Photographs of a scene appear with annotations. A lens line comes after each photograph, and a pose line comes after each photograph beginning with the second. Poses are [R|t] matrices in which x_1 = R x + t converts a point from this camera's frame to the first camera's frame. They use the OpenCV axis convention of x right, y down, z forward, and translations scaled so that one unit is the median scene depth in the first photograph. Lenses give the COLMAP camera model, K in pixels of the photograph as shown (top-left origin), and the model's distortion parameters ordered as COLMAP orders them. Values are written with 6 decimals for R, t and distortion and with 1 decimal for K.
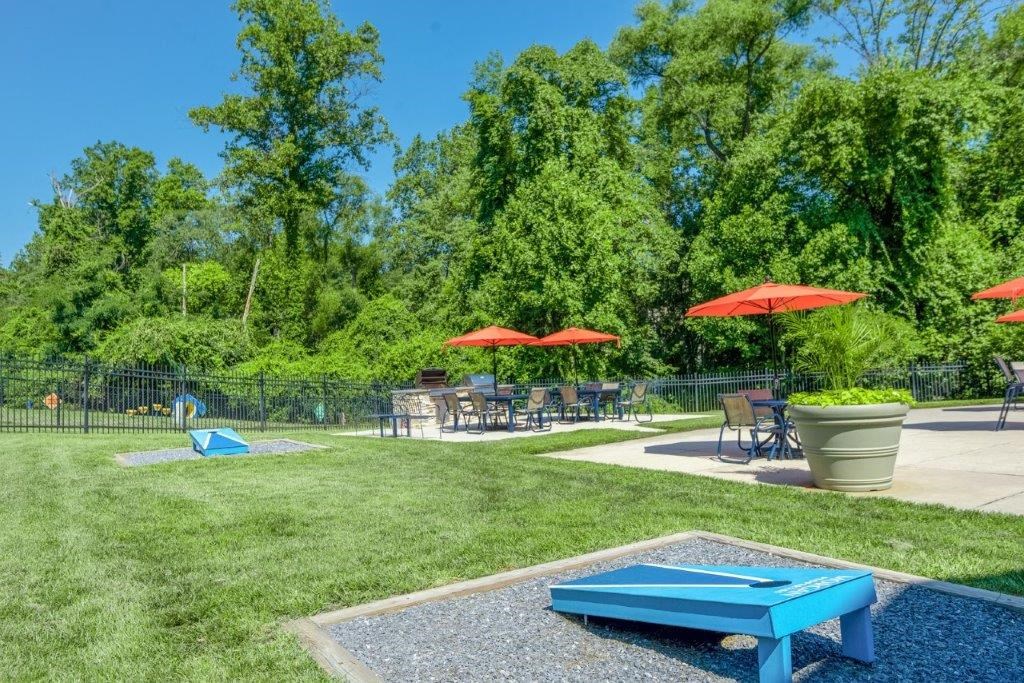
lens RADIAL K [[631.1, 0, 512.0], [0, 631.1, 341.5], [0, 0, 1]] dist [-0.001481, -0.000334]
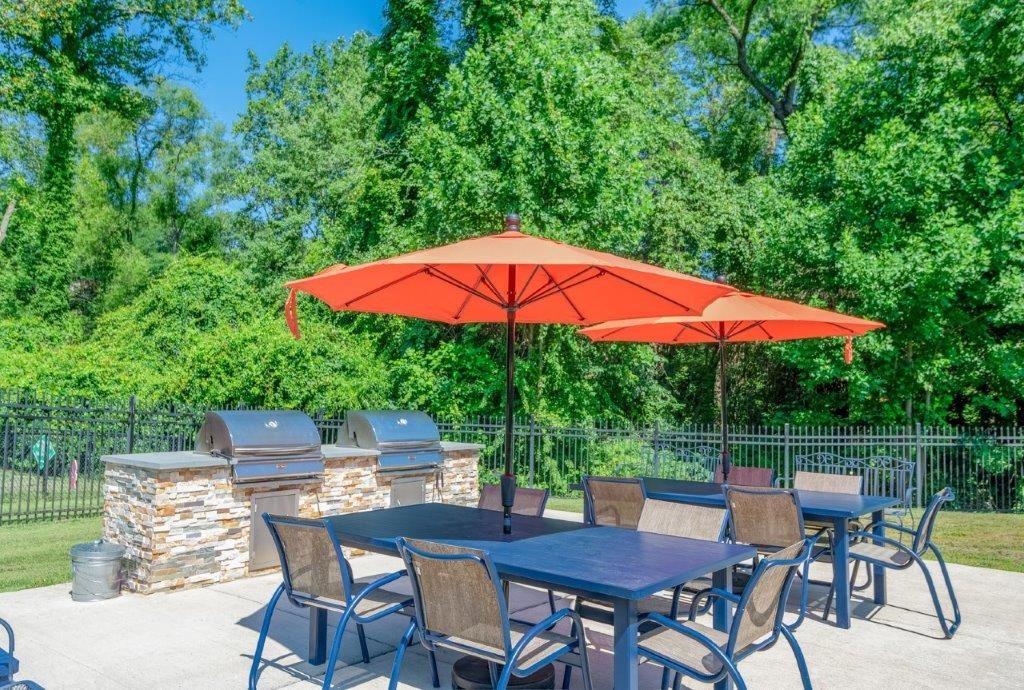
lens RADIAL K [[738.7, 0, 512.0], [0, 738.7, 345.0], [0, 0, 1]] dist [0.008059, -0.001219]
pose [[0.983182, 0.072415, 0.167655, -0.030487], [-0.070146, 0.997348, -0.019429, 0.008618], [-0.168617, 0.007342, 0.985654, 0.290228]]
